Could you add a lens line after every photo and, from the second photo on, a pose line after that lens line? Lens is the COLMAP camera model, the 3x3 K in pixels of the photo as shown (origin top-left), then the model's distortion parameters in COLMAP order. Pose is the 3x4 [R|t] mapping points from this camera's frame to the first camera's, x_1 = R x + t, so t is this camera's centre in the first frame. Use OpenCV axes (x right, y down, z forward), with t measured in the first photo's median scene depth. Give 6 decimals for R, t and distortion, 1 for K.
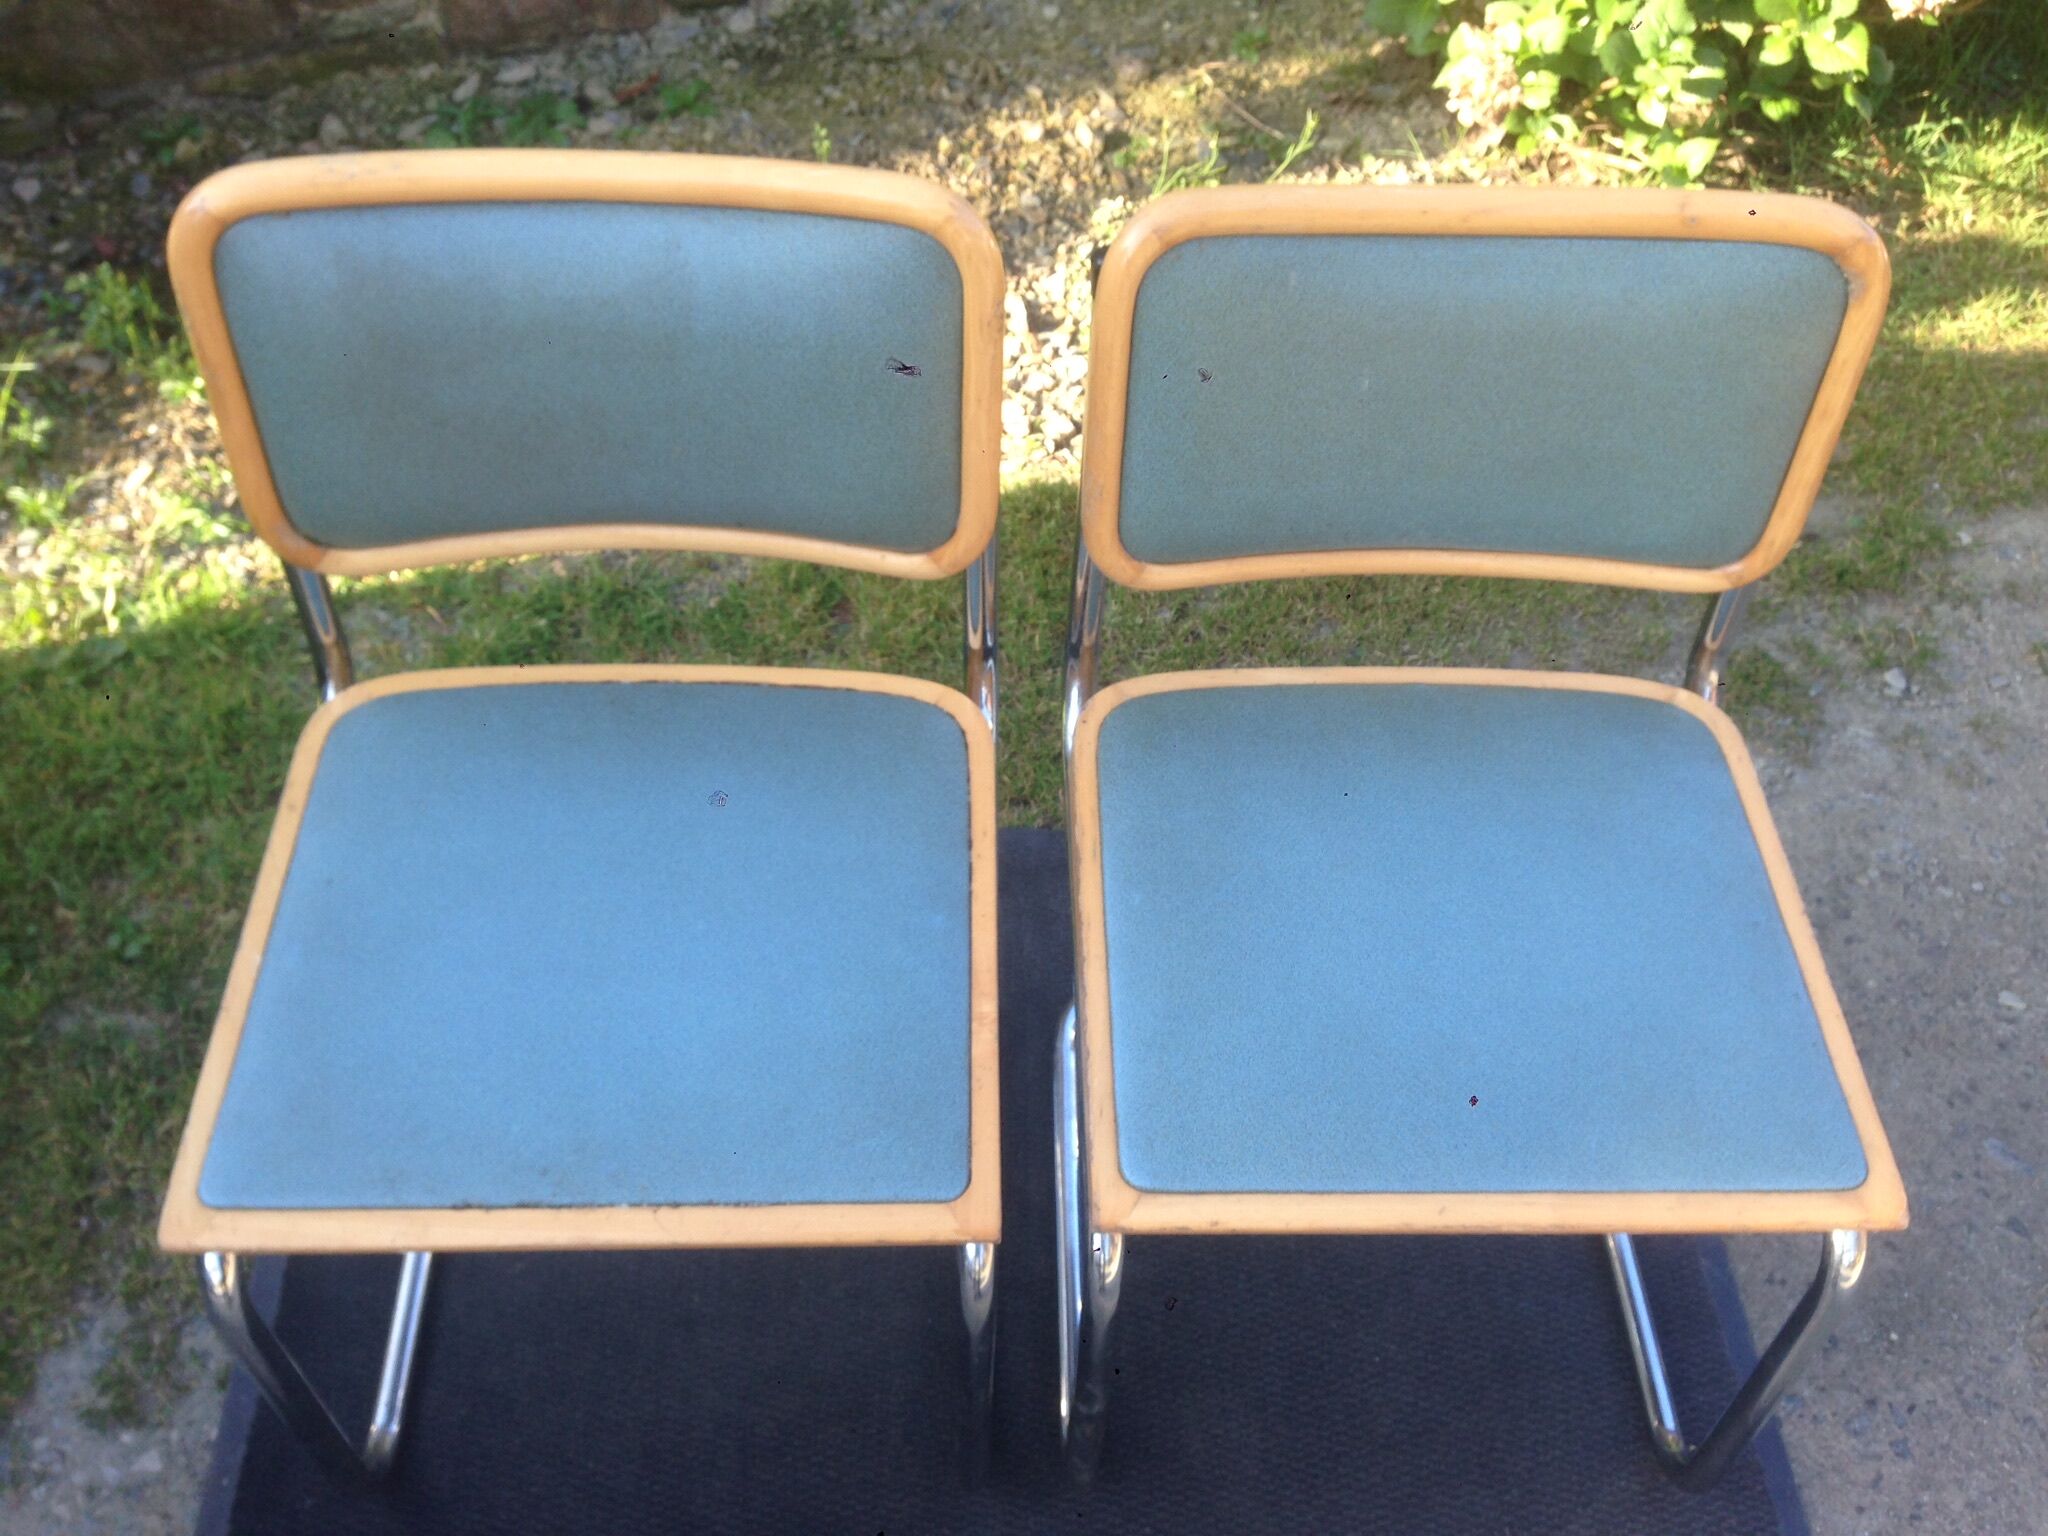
lens RADIAL K [[2042.9, 0, 1004.5], [0, 2042.9, 753.0], [0, 0, 1]] dist [-0.002947, 0.000000]
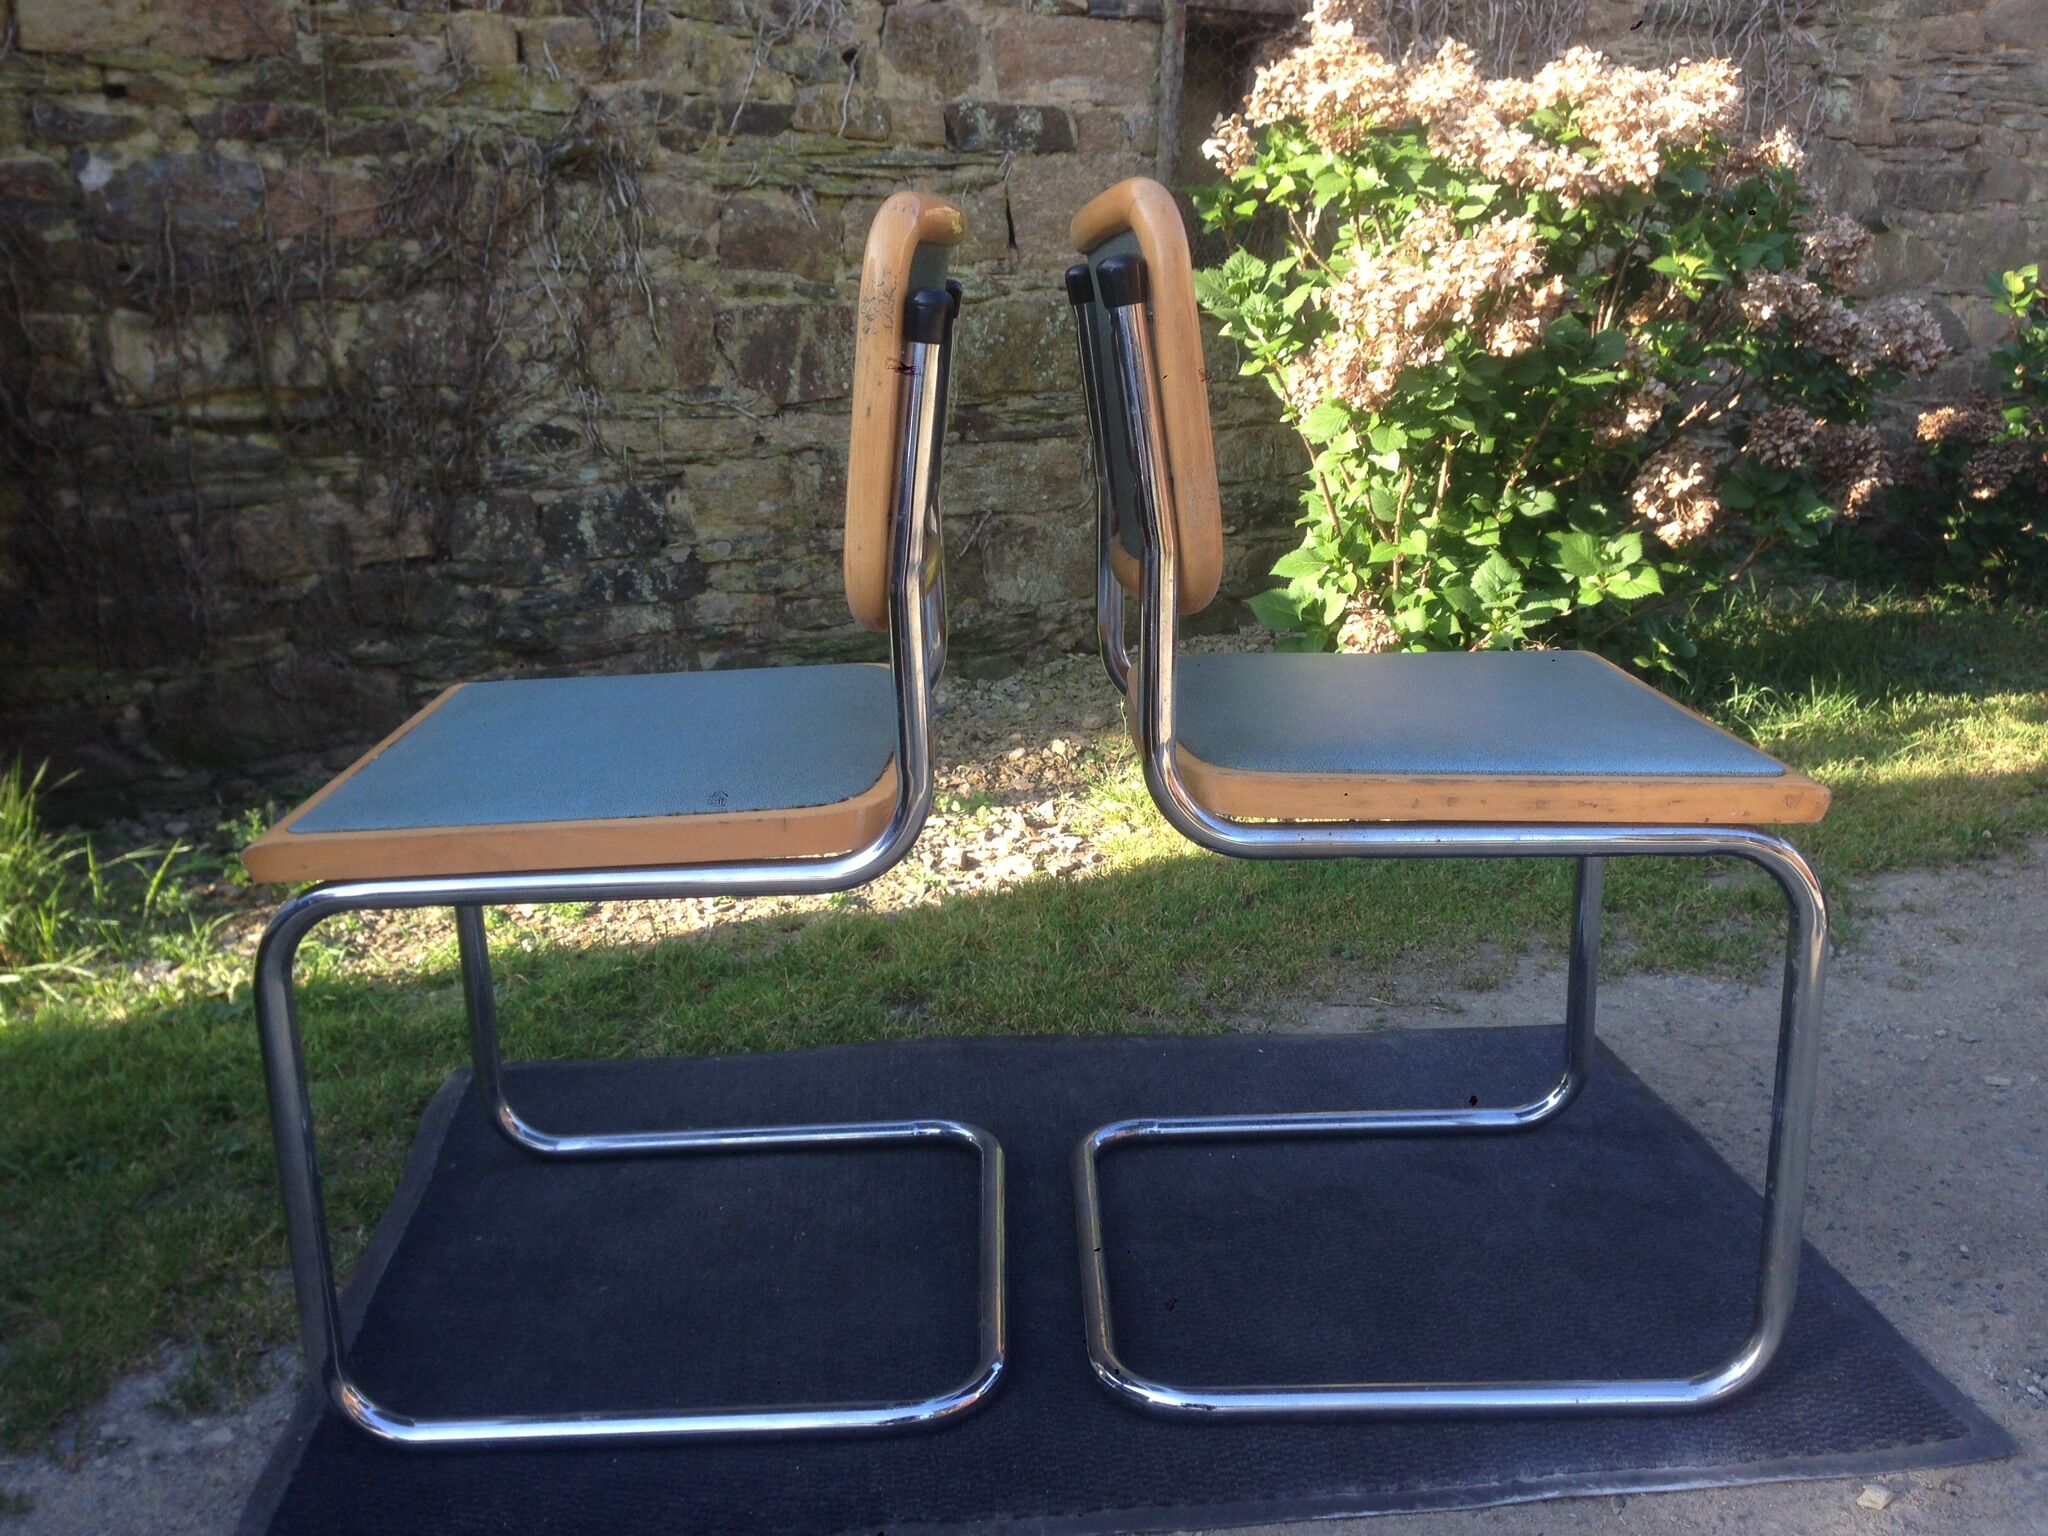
lens RADIAL K [[2042.9, 0, 1018.0], [0, 2042.9, 775.4], [0, 0, 1]] dist [-0.002947, 0.000000]
pose [[0.996037, -0.079737, 0.039390, -0.044575], [0.087648, 0.804989, -0.586780, 0.551220], [0.015080, 0.587907, 0.808788, 0.031099]]
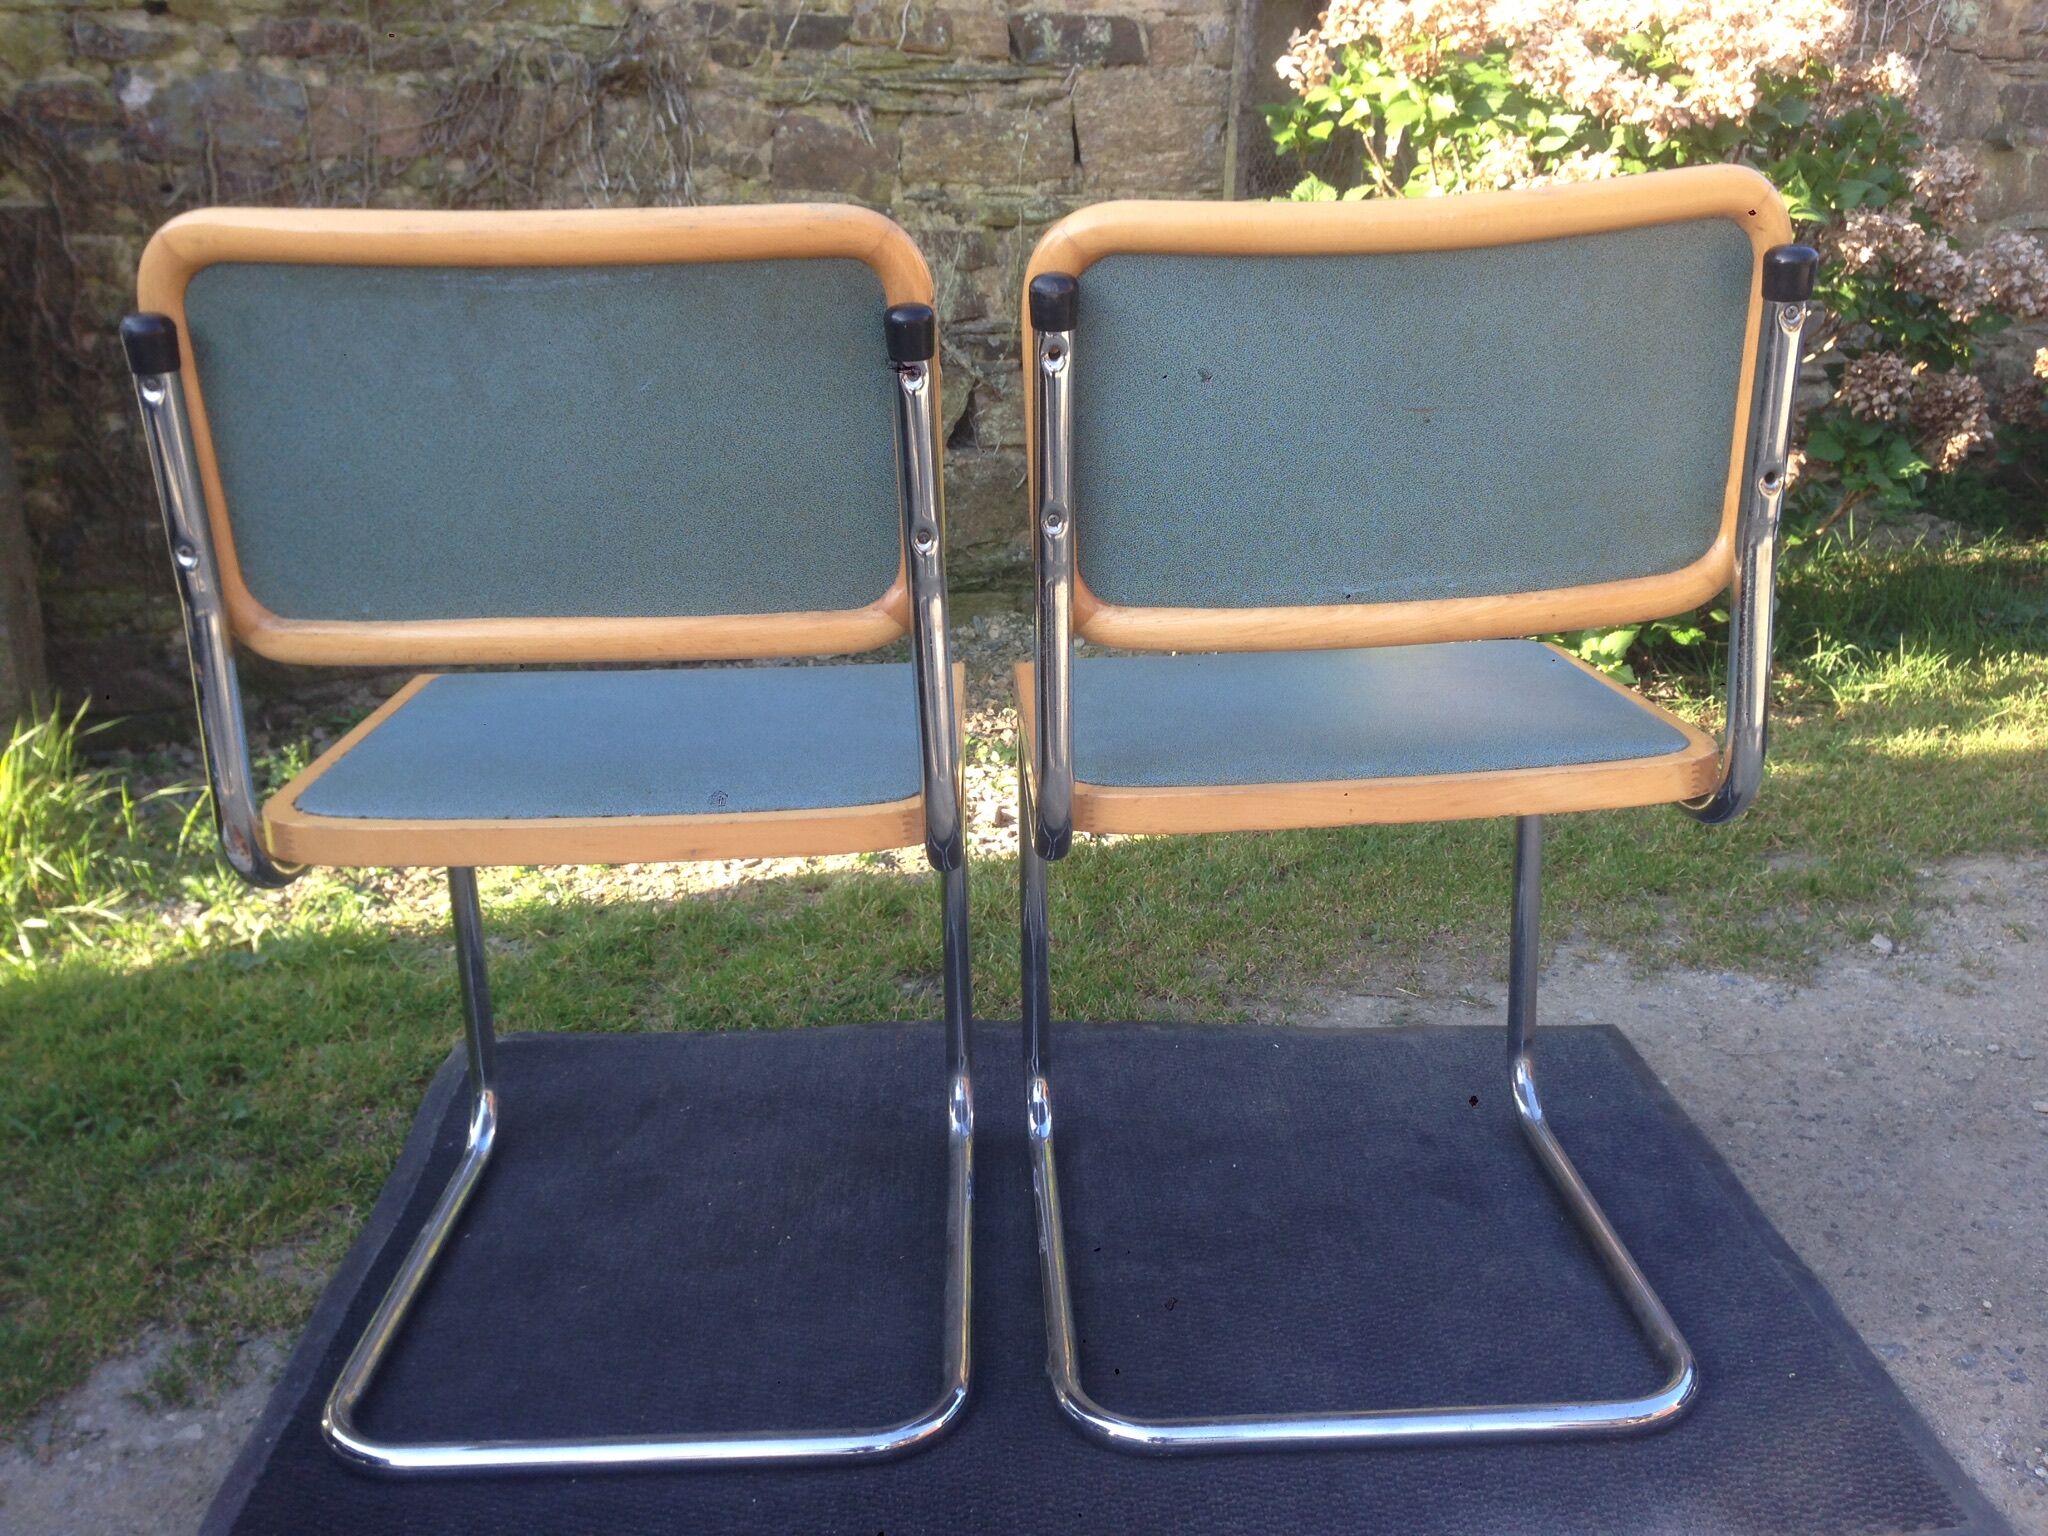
lens RADIAL K [[2042.9, 0, 1016.3], [0, 2042.9, 770.0], [0, 0, 1]] dist [-0.002947, 0.000000]
pose [[0.998204, -0.056164, -0.020838, 0.009074], [0.036189, 0.842569, -0.537371, 0.488461], [0.047739, 0.535652, 0.843089, 0.023326]]
